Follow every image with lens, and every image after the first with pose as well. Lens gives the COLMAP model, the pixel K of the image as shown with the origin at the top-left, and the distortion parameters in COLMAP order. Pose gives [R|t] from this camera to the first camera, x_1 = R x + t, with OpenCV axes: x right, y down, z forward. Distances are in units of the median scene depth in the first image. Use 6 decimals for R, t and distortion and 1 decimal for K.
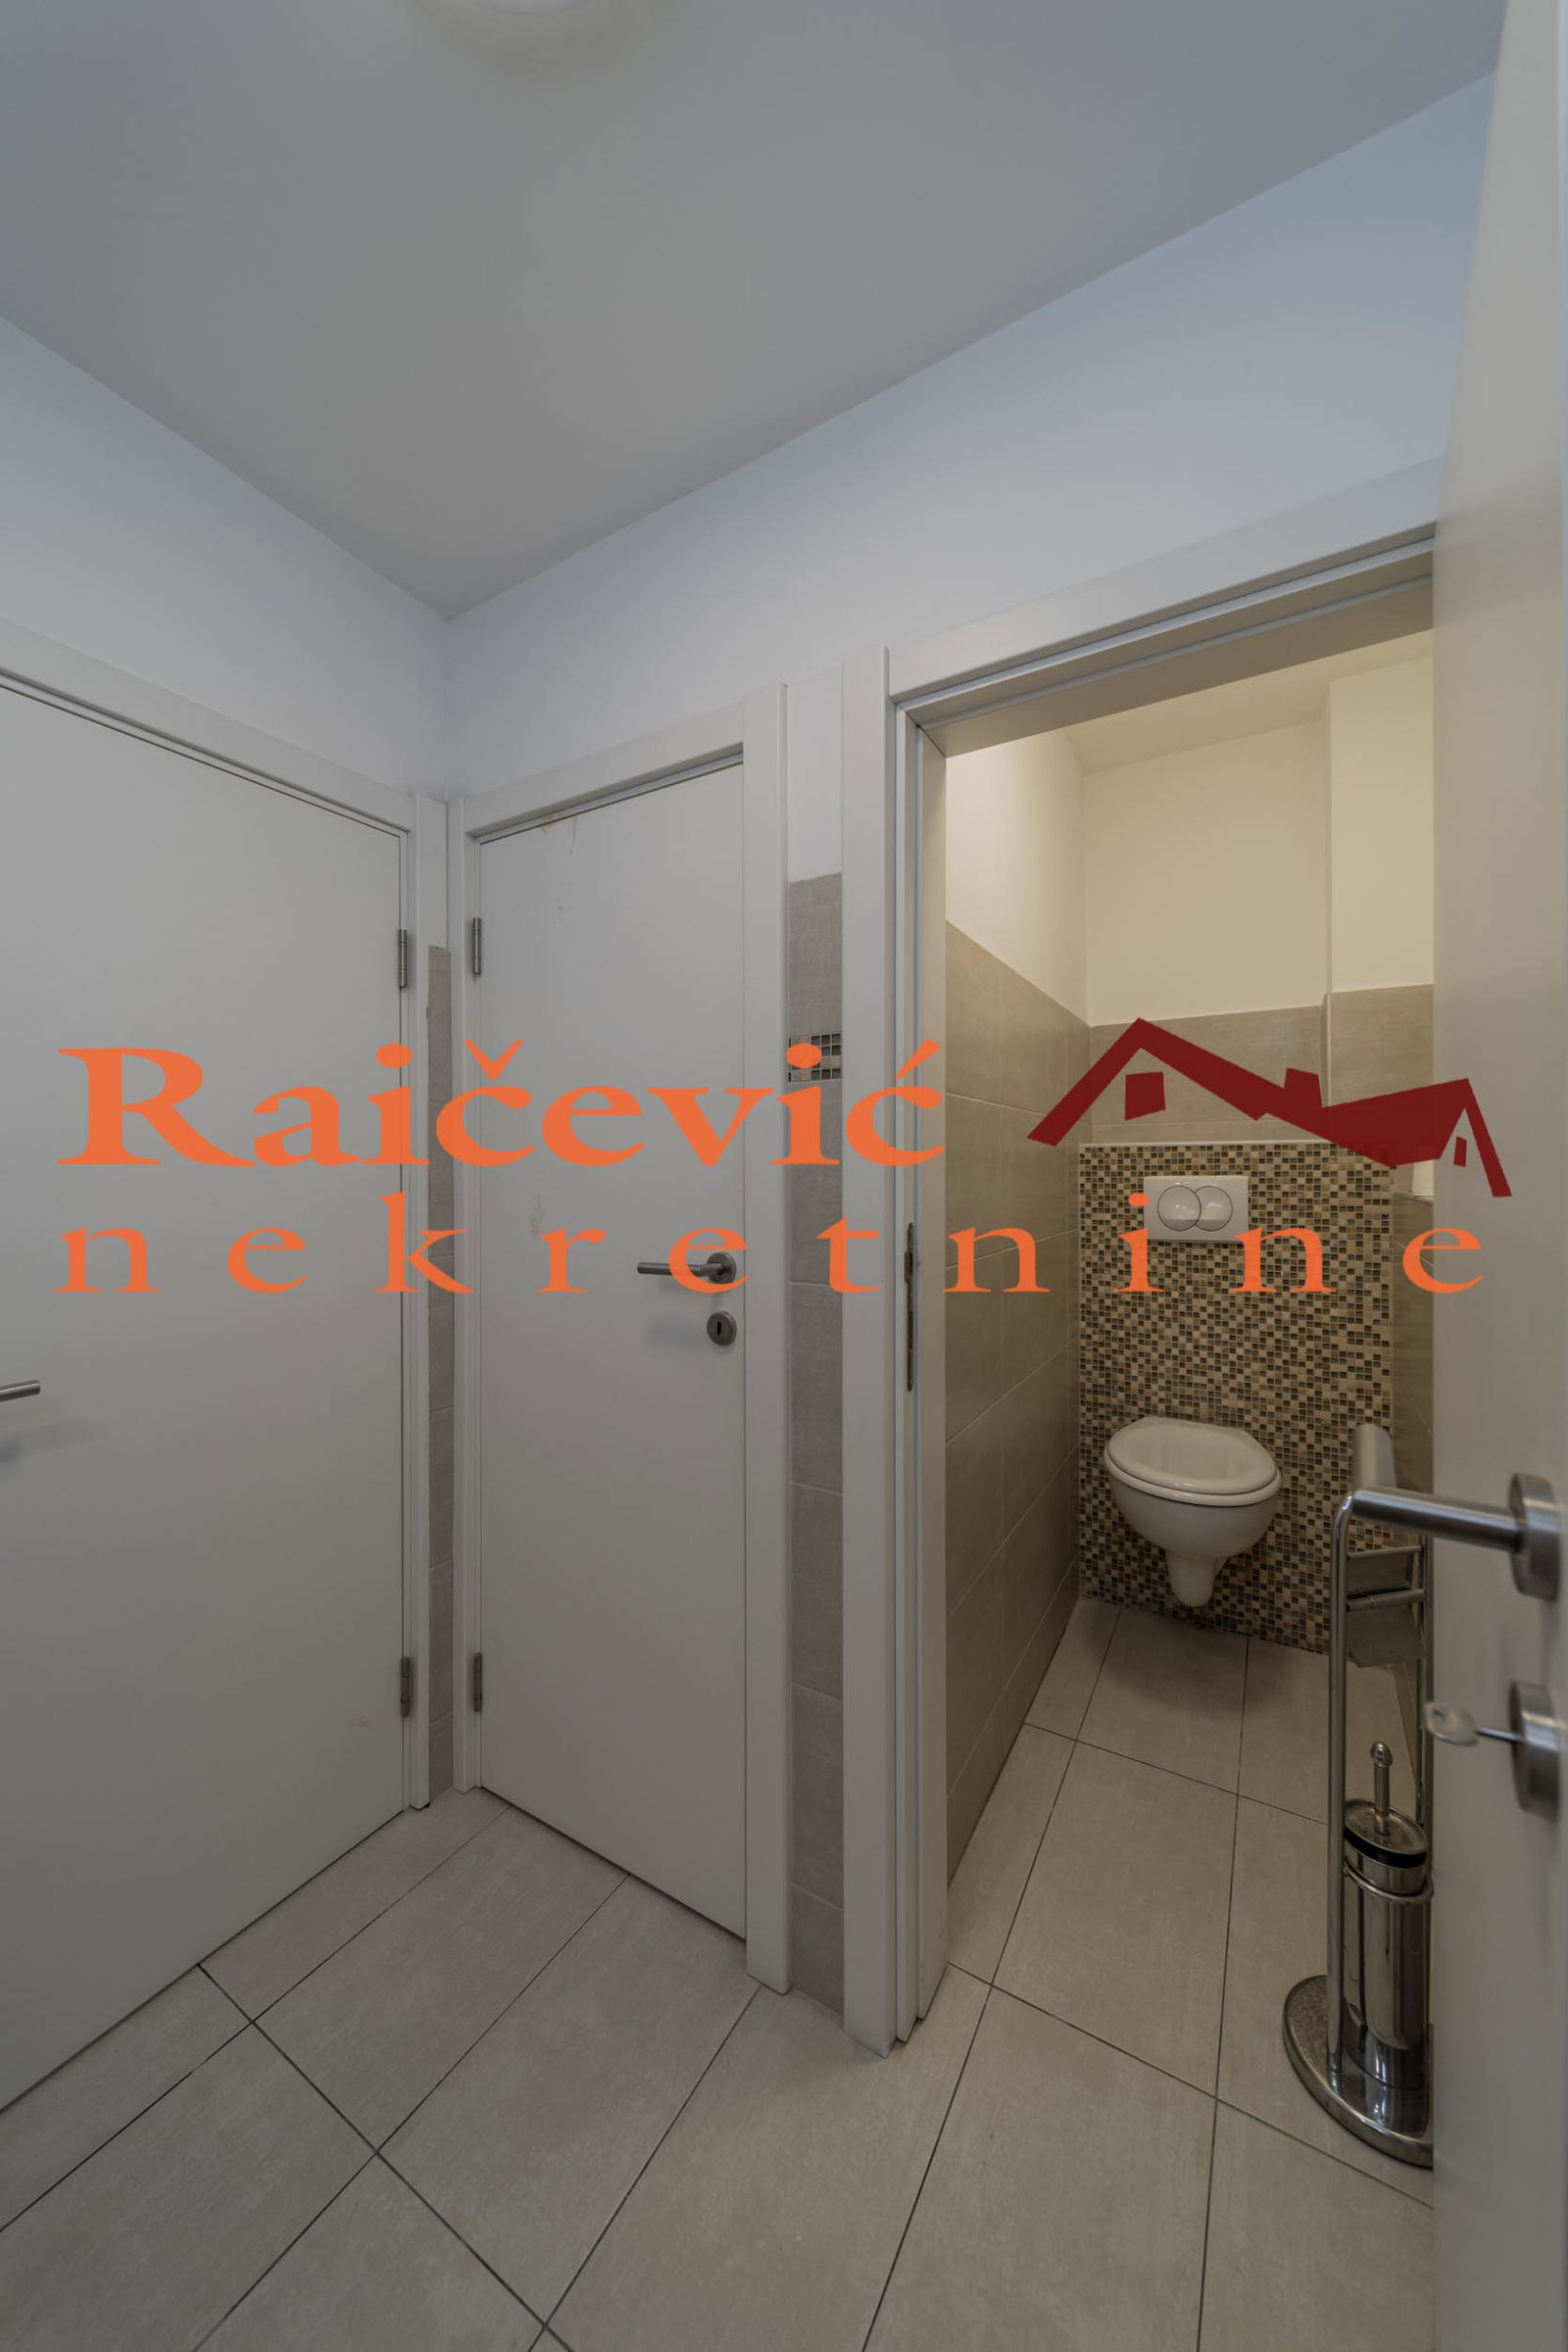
lens RADIAL K [[822.6, 0, 782.5], [0, 822.6, 1169.0], [0, 0, 1]] dist [-0.000601, -0.000205]
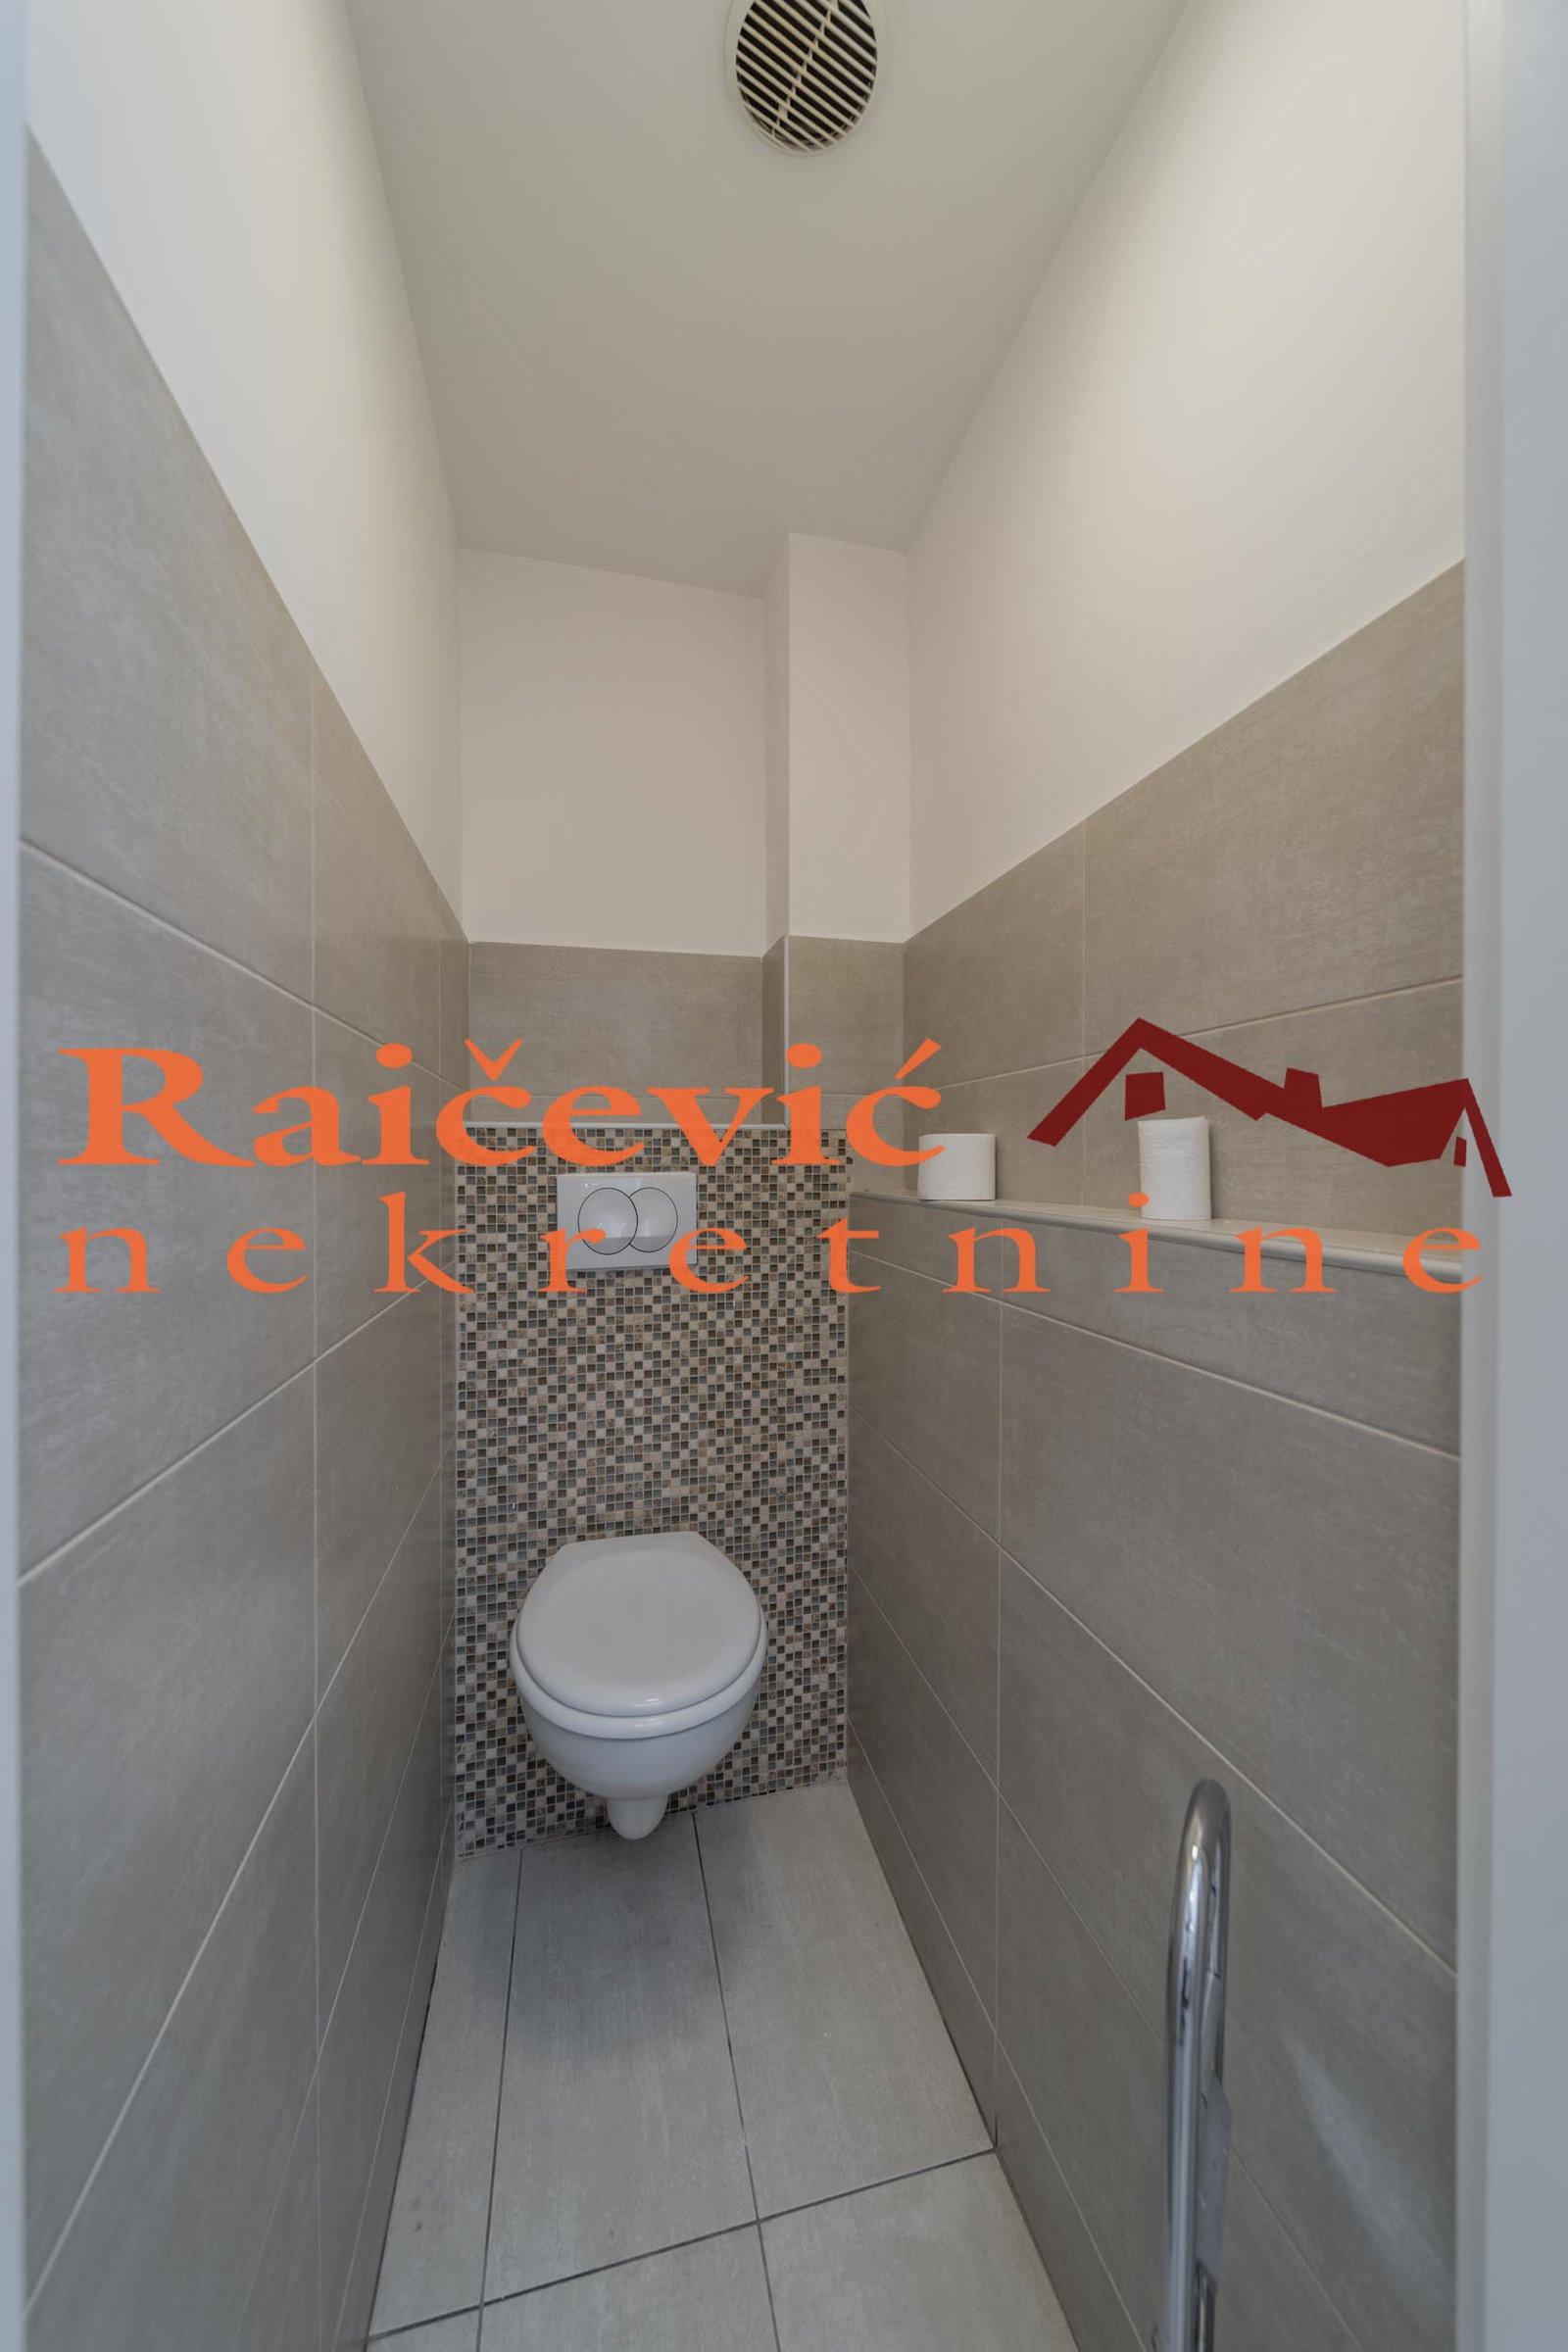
lens RADIAL K [[822.6, 0, 779.9], [0, 822.6, 1154.5], [0, 0, 1]] dist [-0.000601, -0.000205]
pose [[0.712445, 0.001175, 0.701727, 0.112319], [-0.005938, 0.999973, 0.004354, -0.011101], [-0.701703, -0.007269, 0.712432, 0.433124]]
